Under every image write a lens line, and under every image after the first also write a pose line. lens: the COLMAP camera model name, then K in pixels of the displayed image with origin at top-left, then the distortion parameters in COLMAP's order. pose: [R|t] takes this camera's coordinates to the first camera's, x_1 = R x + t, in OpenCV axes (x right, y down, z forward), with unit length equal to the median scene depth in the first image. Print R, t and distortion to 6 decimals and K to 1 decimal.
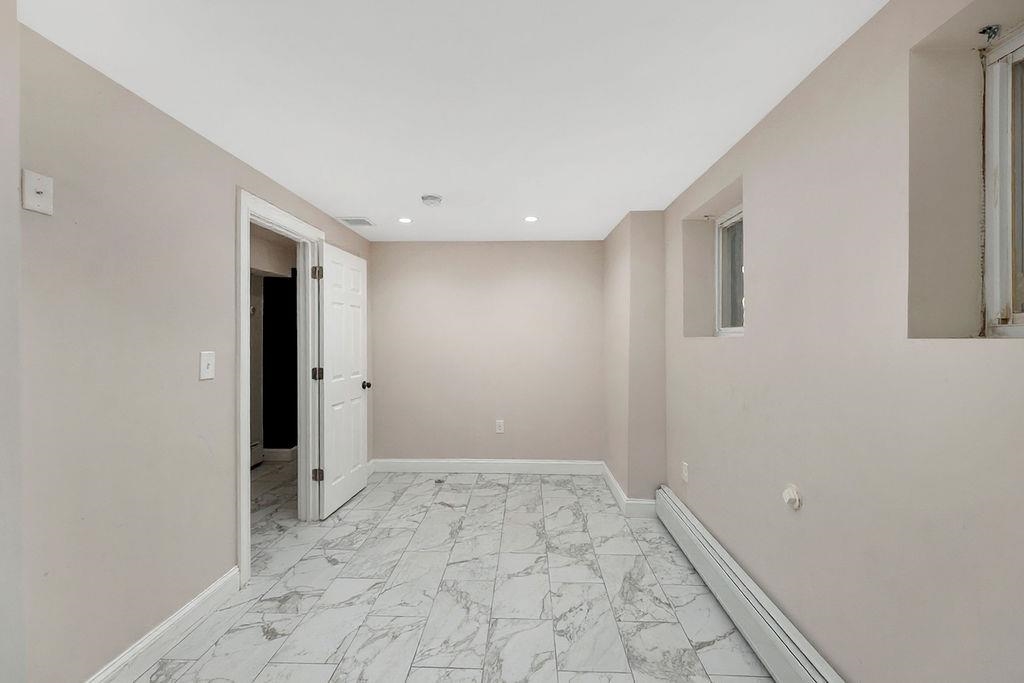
lens RADIAL K [[422.9, 0, 512.4], [0, 422.9, 339.0], [0, 0, 1]] dist [-0.002202, -0.000331]
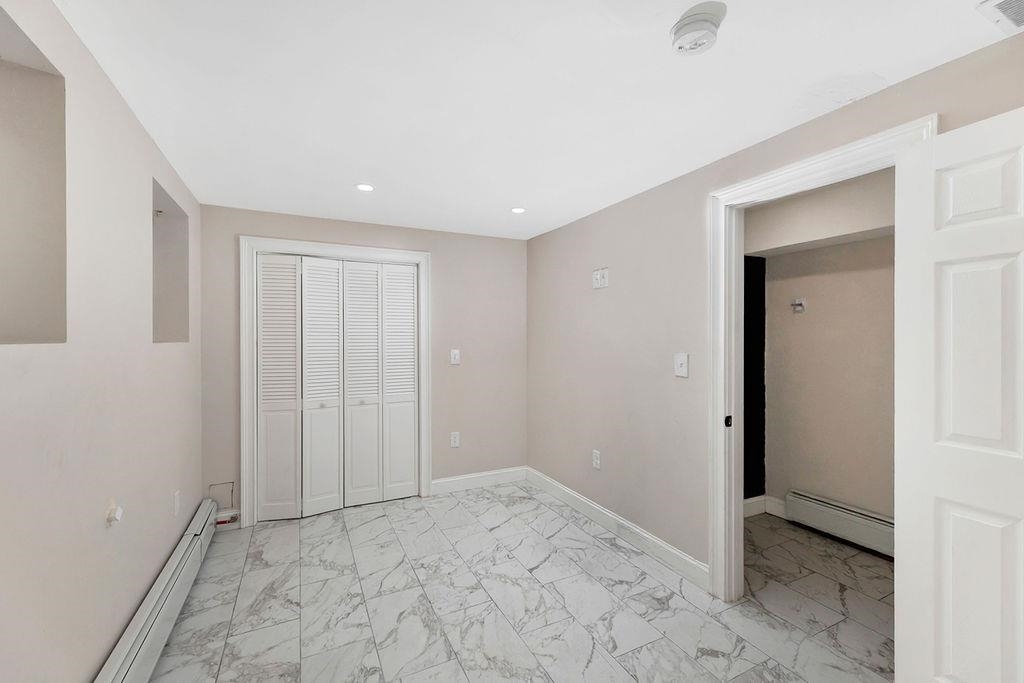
lens RADIAL K [[422.9, 0, 511.4], [0, 422.9, 341.0], [0, 0, 1]] dist [-0.002202, -0.000331]
pose [[-0.878930, 0.001148, -0.476949, 0.270167], [-0.001935, 0.999980, 0.005972, -0.011025], [0.476947, 0.006172, -0.878910, 1.828864]]
